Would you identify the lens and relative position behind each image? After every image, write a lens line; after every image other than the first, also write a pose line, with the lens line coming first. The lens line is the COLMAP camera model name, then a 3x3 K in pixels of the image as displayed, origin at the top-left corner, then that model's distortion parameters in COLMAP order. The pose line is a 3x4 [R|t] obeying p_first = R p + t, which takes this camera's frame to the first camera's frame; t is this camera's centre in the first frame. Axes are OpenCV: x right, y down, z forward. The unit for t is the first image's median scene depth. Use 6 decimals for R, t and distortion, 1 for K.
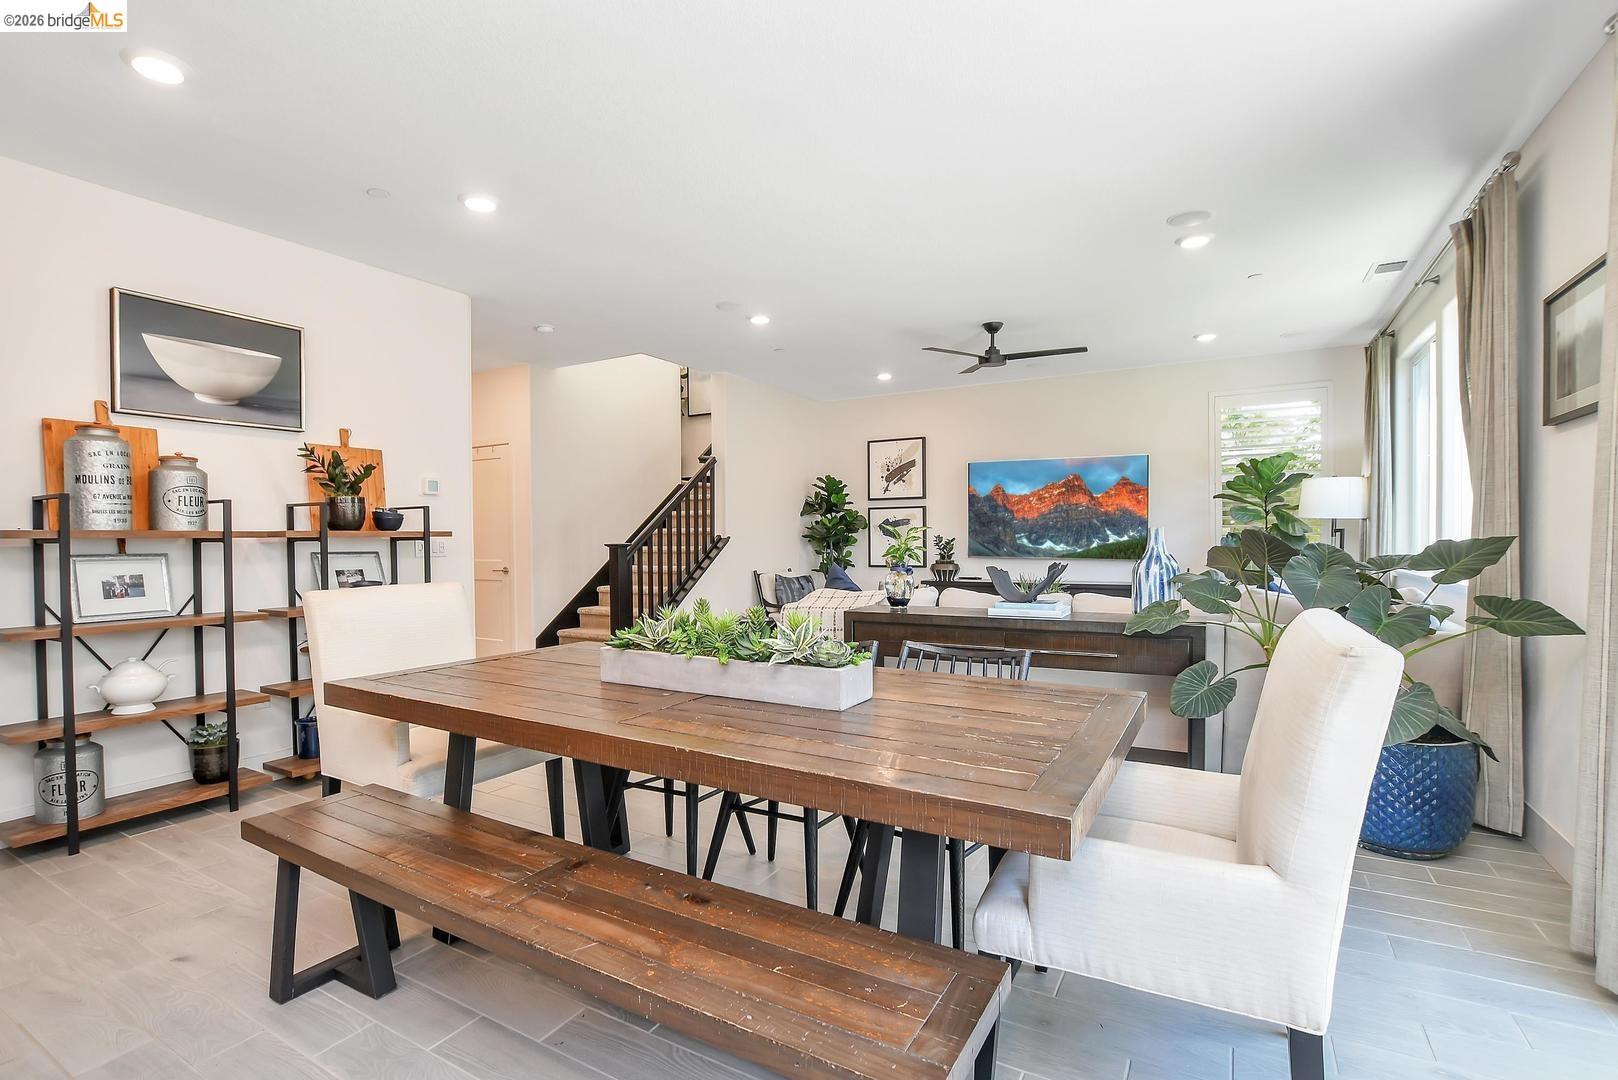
lens RADIAL K [[726.5, 0, 810.1], [0, 726.5, 547.3], [0, 0, 1]] dist [-0.029400, 0.000238]
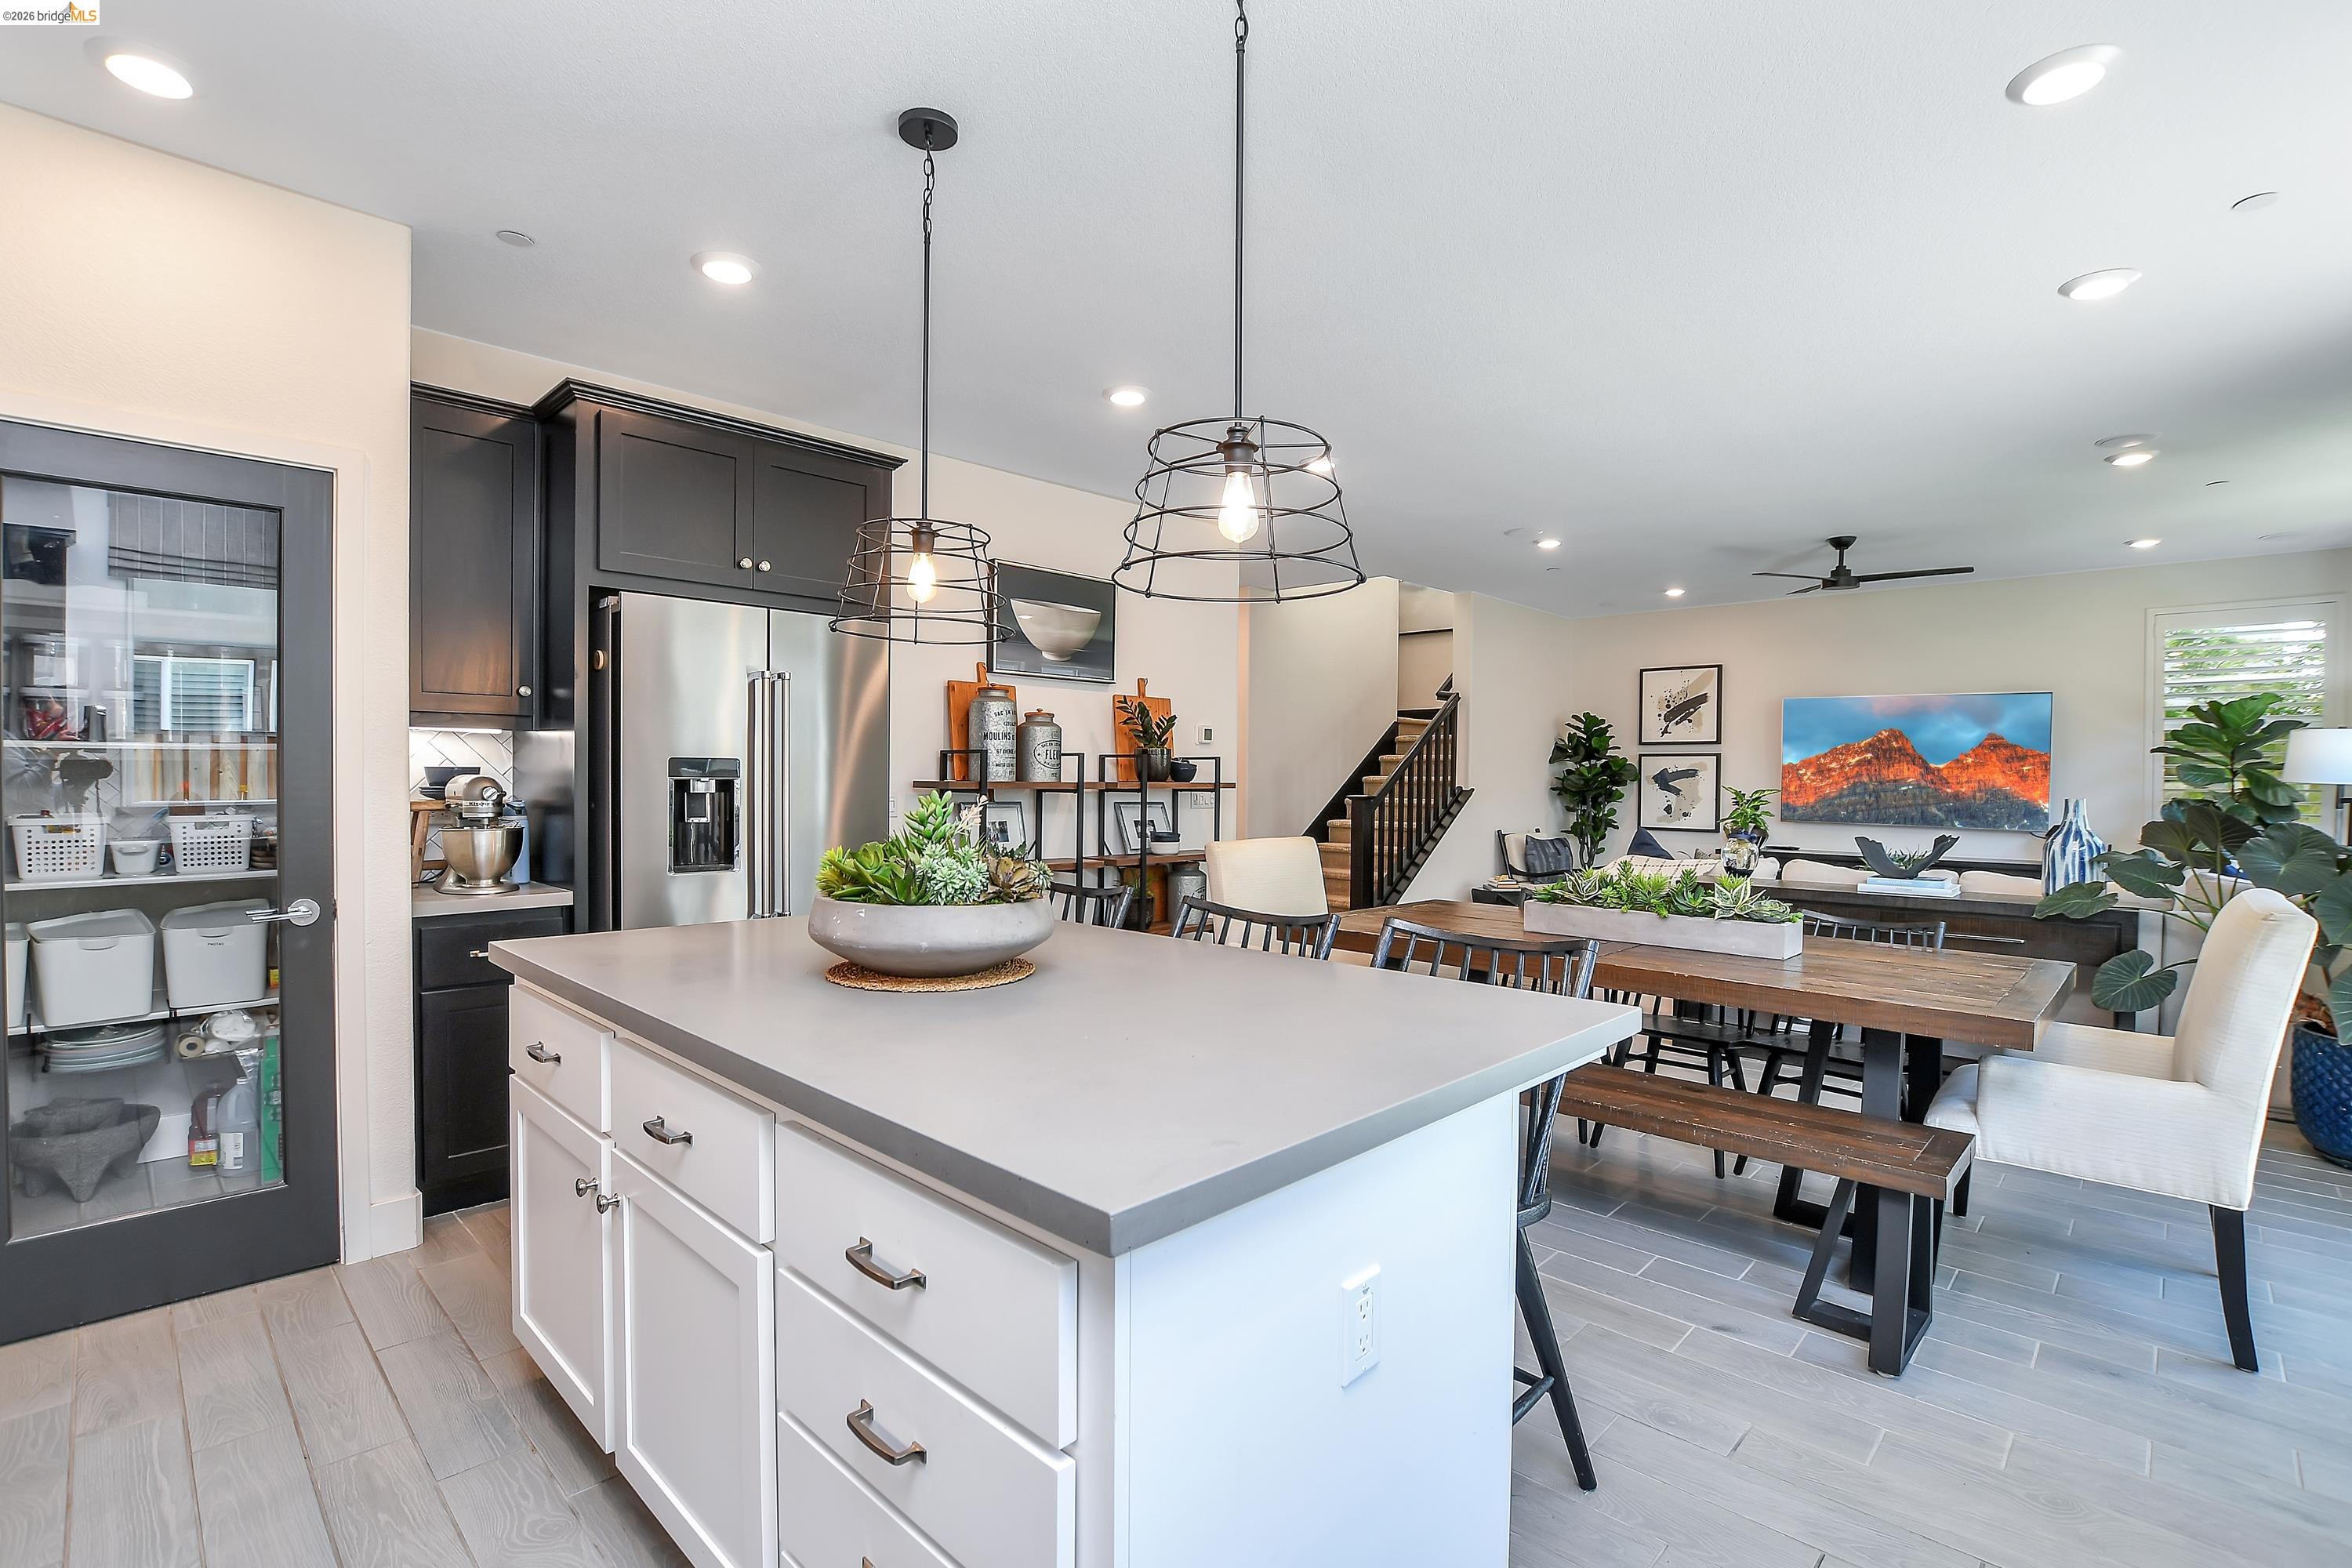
lens RADIAL K [[1075.7, 0, 1176.0], [0, 1075.7, 784.0], [0, 0, 1]] dist [-0.027494, 0.001142]
pose [[0.972218, 0.020662, -0.233164, -0.253339], [-0.021687, 0.999763, -0.001833, -0.017208], [0.233071, 0.006838, 0.972436, -0.446706]]
